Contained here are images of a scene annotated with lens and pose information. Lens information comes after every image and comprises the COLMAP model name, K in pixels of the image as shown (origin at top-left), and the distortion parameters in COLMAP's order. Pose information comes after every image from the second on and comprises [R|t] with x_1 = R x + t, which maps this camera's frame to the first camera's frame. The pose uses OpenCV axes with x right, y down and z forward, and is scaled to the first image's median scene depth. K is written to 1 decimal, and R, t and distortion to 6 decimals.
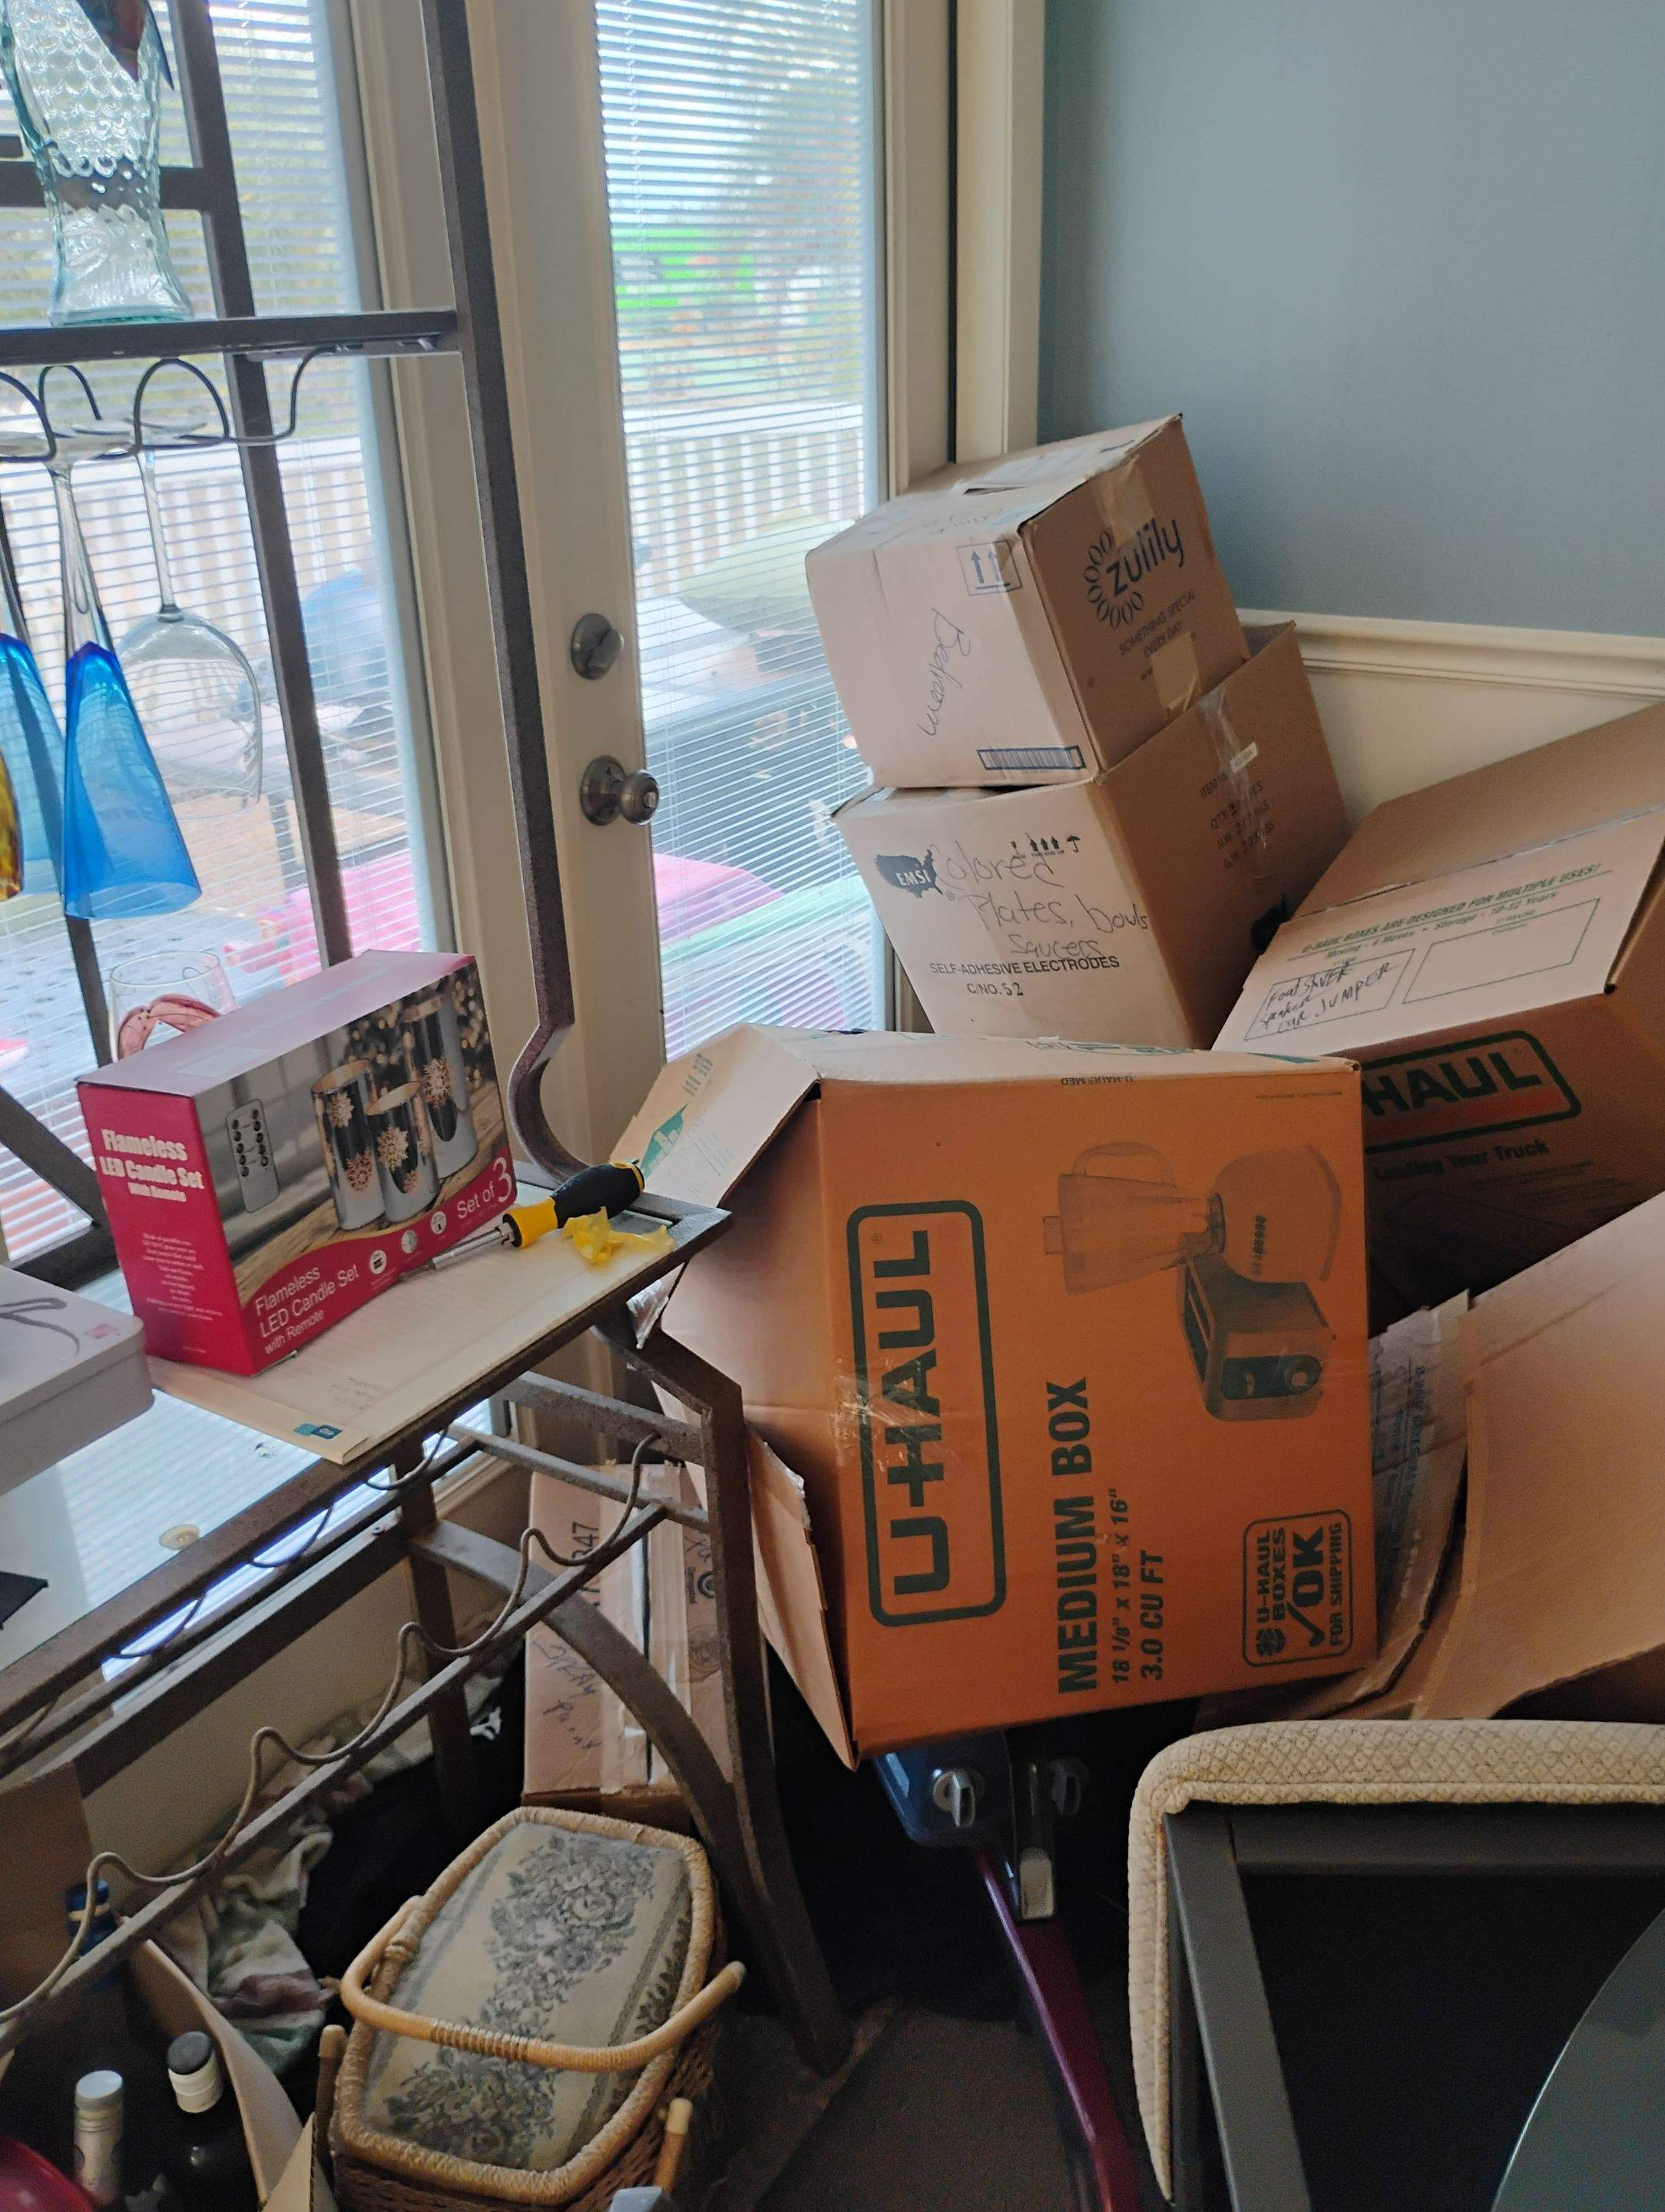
lens RADIAL K [[1817.9, 0, 832.5], [0, 1817.9, 1106.0], [0, 0, 1]] dist [0.001610, 0.000630]
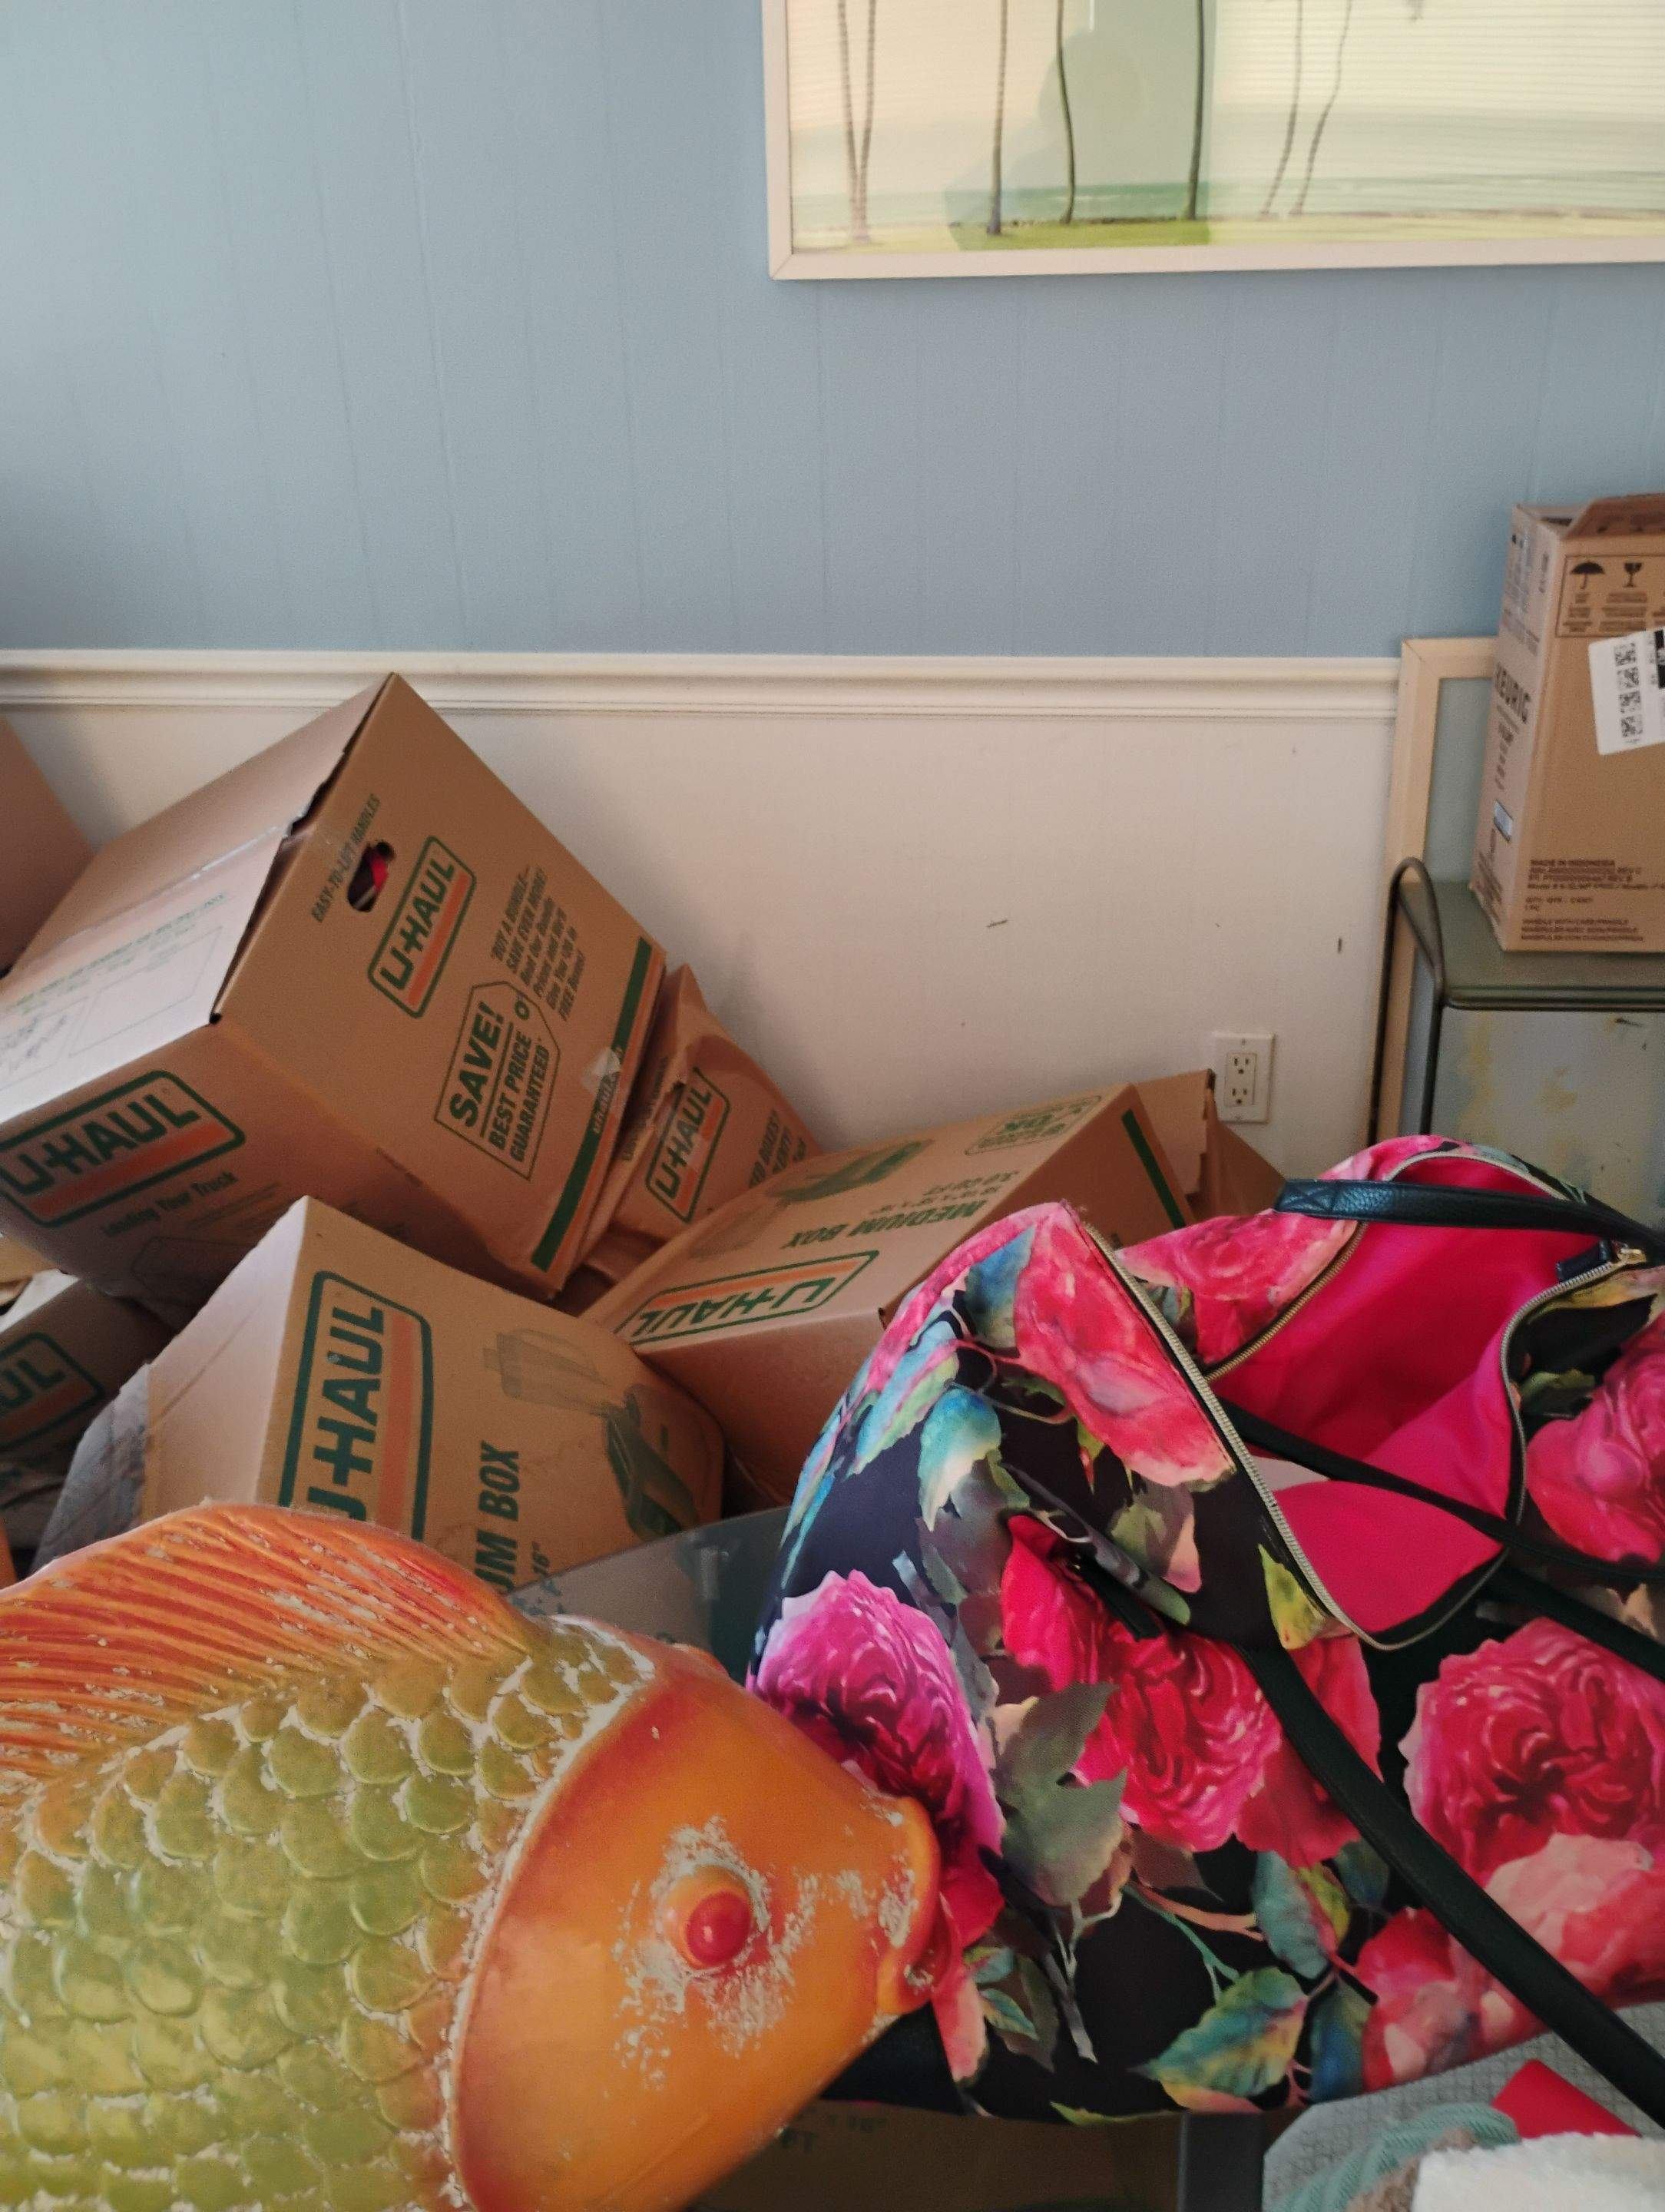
lens RADIAL K [[1817.9, 0, 832.5], [0, 1817.9, 1106.0], [0, 0, 1]] dist [0.001610, 0.000630]
pose [[0.891550, -0.179655, 0.415767, 0.281184], [0.179665, 0.982936, 0.039465, 0.004016], [-0.415763, 0.039514, 0.908614, -0.043047]]
